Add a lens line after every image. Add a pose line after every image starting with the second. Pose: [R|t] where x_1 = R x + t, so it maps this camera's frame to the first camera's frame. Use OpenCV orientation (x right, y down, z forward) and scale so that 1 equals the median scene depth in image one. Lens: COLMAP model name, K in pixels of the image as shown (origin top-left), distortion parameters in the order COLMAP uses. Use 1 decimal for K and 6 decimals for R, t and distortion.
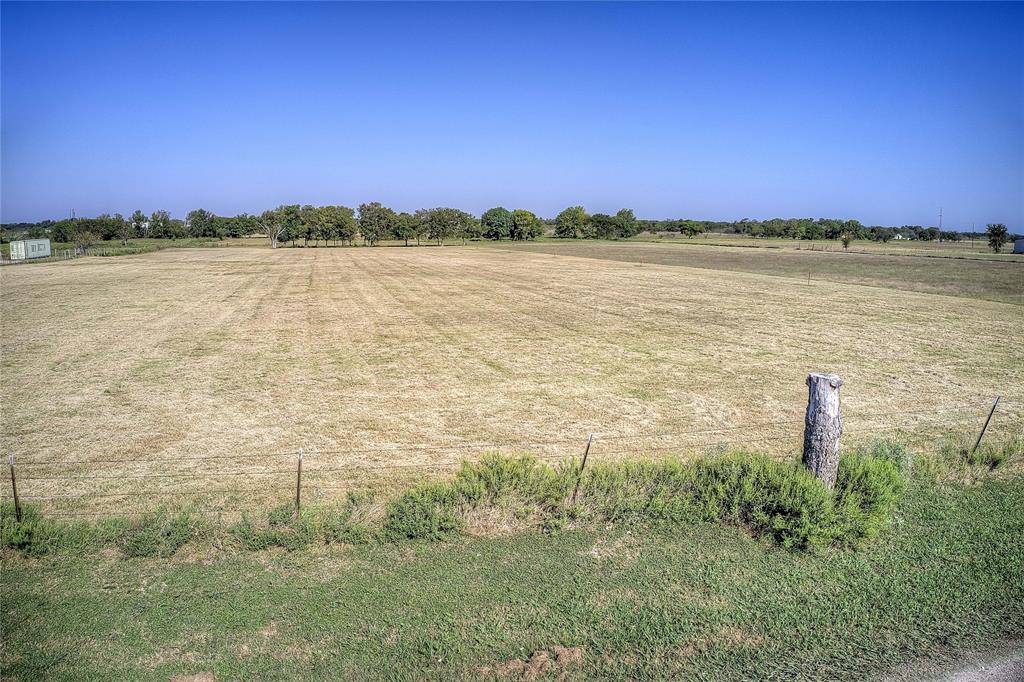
lens RADIAL K [[800.8, 0, 508.5], [0, 800.8, 341.4], [0, 0, 1]] dist [-0.188043, 0.038716]
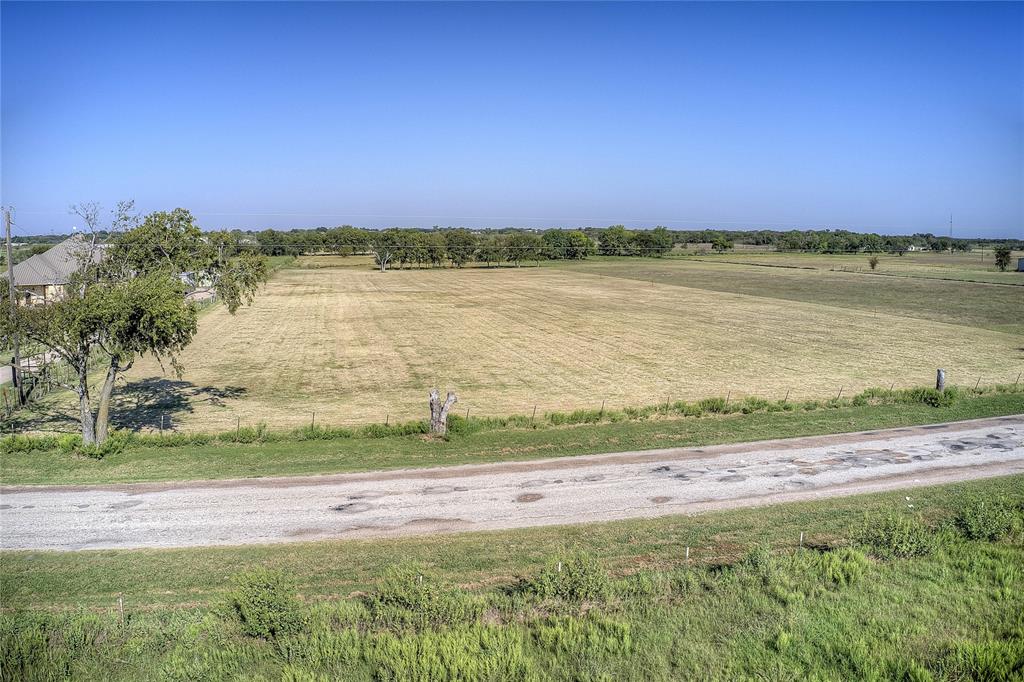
lens RADIAL K [[800.8, 0, 508.5], [0, 800.8, 341.4], [0, 0, 1]] dist [-0.188043, 0.038716]
pose [[0.999907, -0.005389, -0.012505, -0.087333], [0.005277, 0.999945, -0.009045, -0.003819], [0.012553, 0.008979, 0.999881, -0.145273]]
